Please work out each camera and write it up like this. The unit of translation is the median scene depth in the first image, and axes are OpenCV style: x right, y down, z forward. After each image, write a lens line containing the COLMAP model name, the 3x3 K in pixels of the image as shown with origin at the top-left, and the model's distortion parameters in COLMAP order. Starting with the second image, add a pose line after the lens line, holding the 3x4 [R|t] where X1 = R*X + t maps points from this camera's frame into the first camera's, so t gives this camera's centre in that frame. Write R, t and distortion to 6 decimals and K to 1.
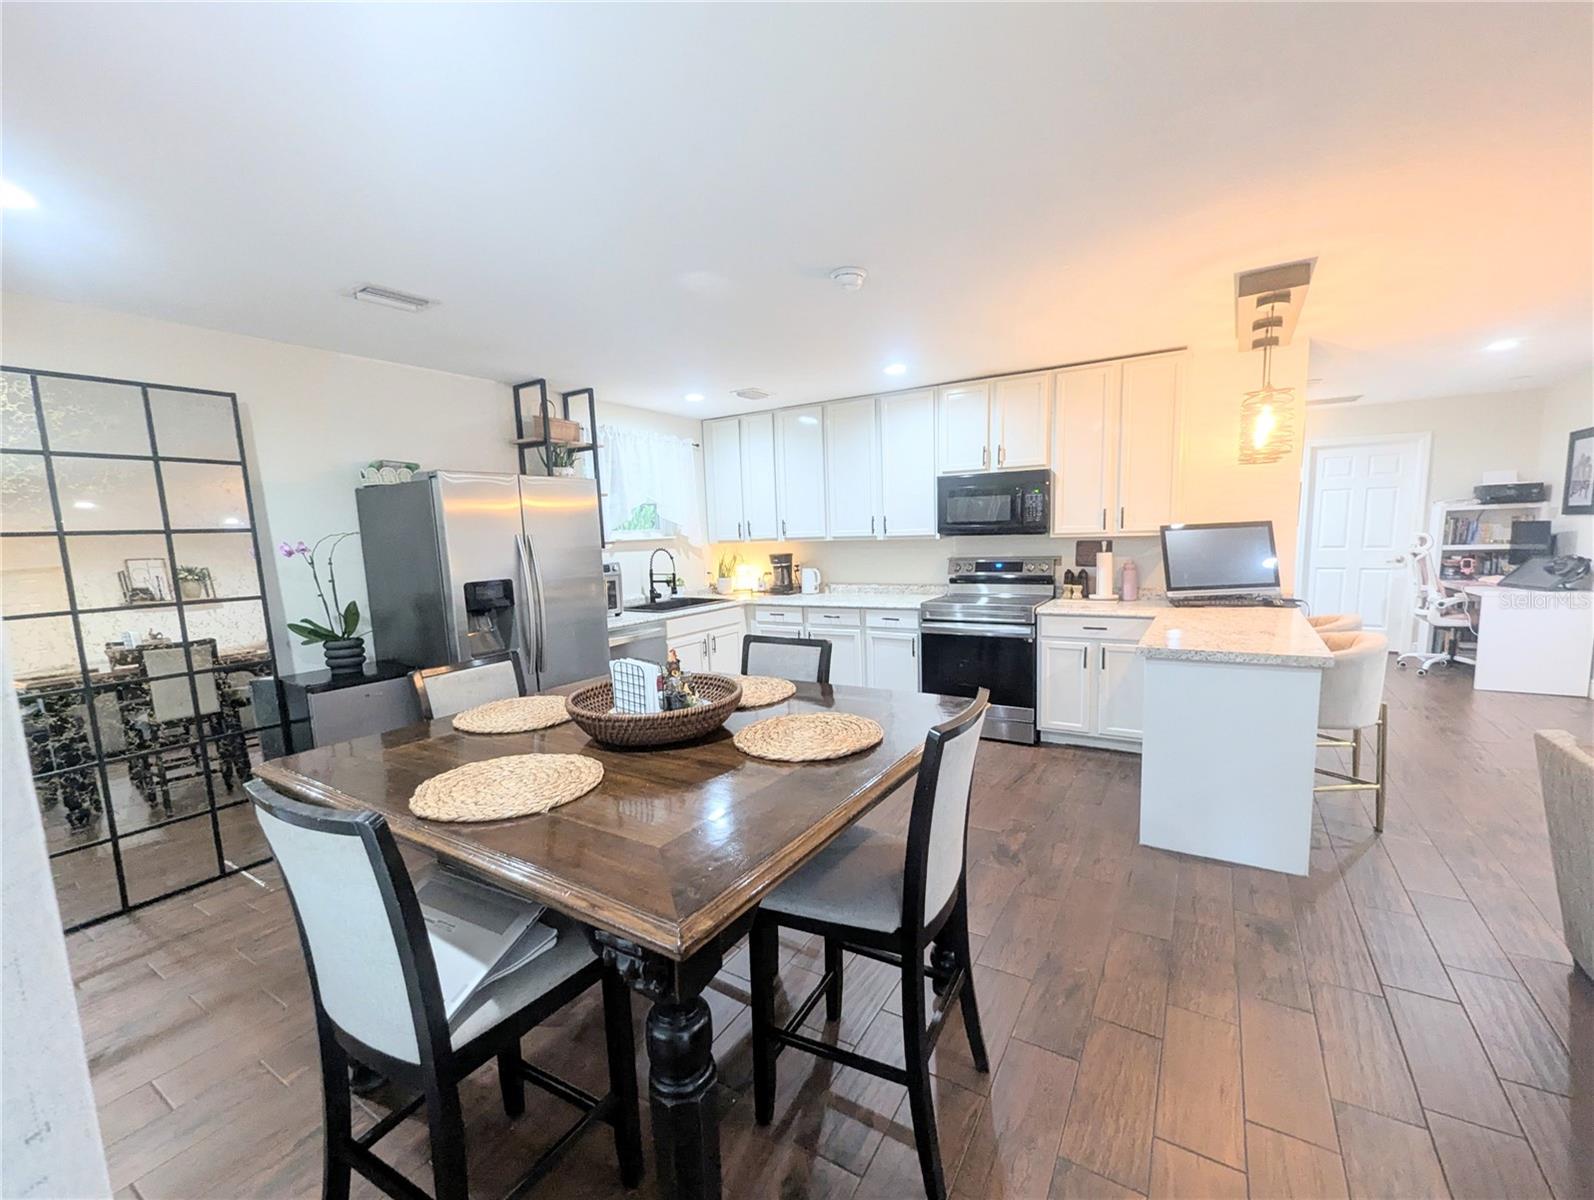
lens RADIAL K [[669.1, 0, 797.2], [0, 669.1, 617.7], [0, 0, 1]] dist [0.001962, -0.000294]
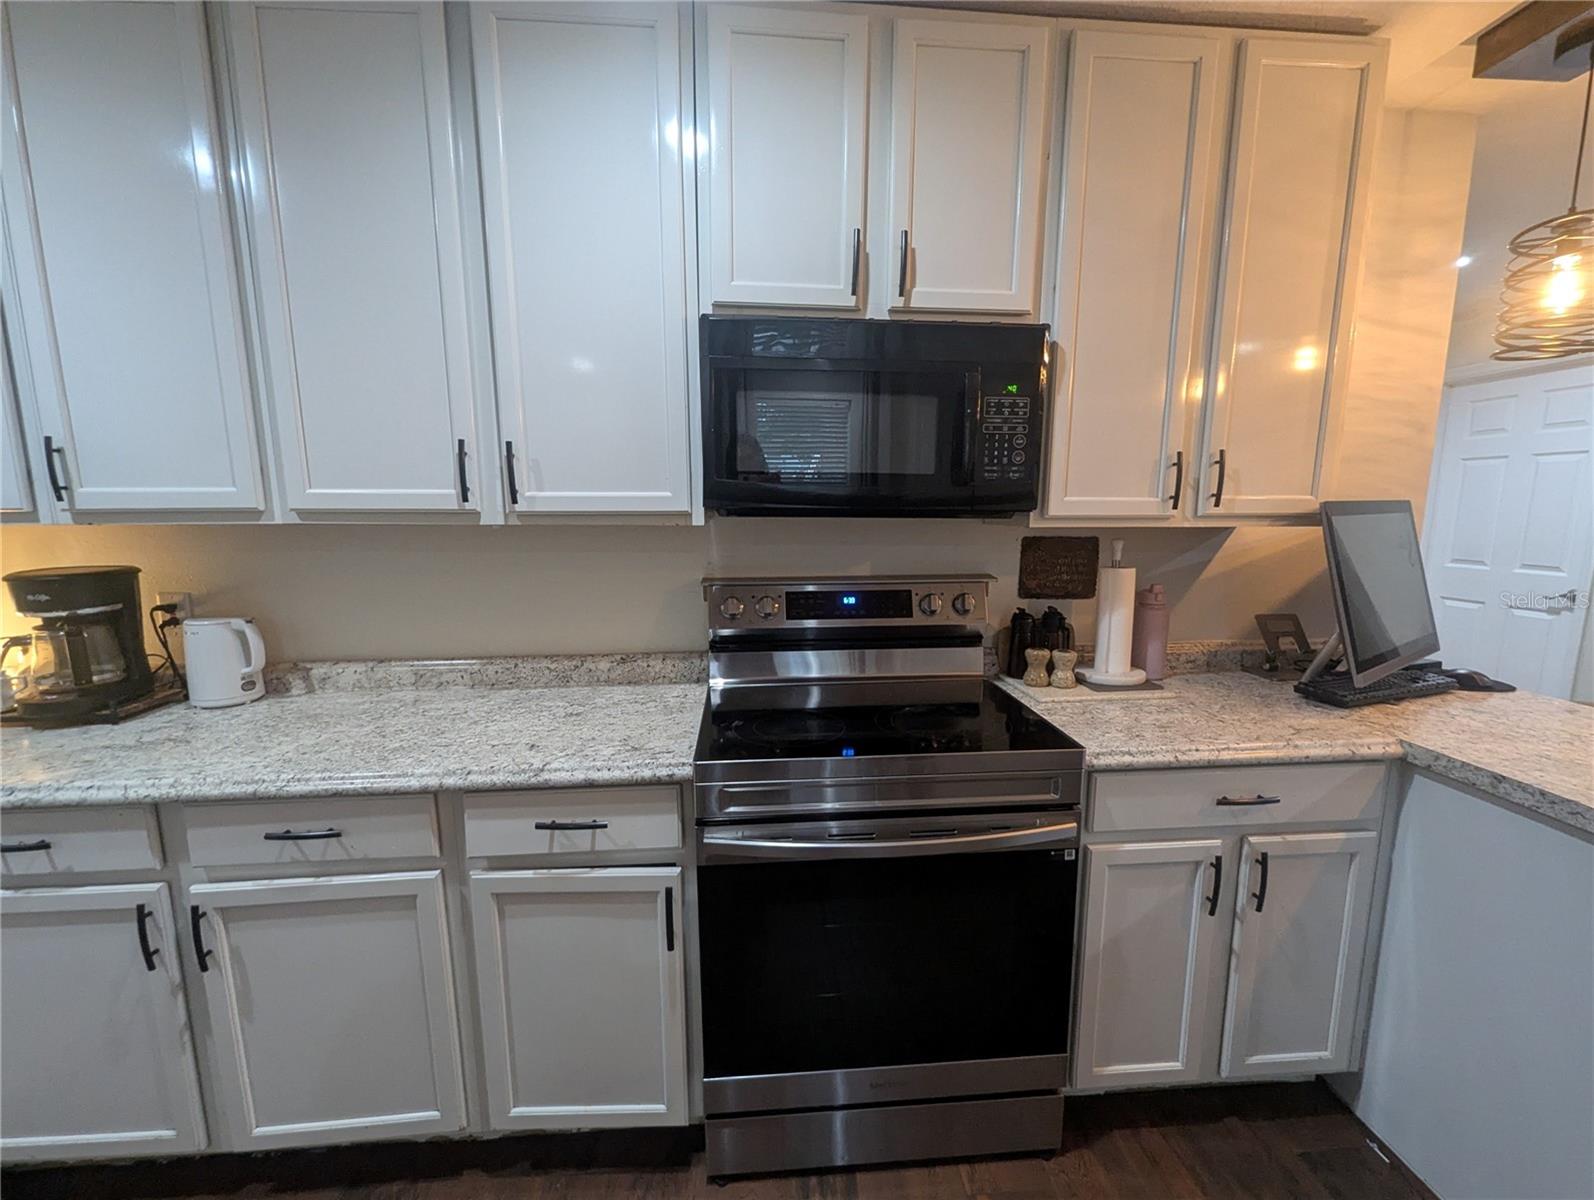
lens RADIAL K [[646.7, 0, 796.5], [0, 646.7, 629.1], [0, 0, 1]] dist [-0.000786, -0.000247]
pose [[0.802437, -0.074446, 0.592074, 0.062005], [0.052500, 0.997148, 0.054225, -0.080252], [-0.594422, -0.012428, 0.804057, 0.703100]]
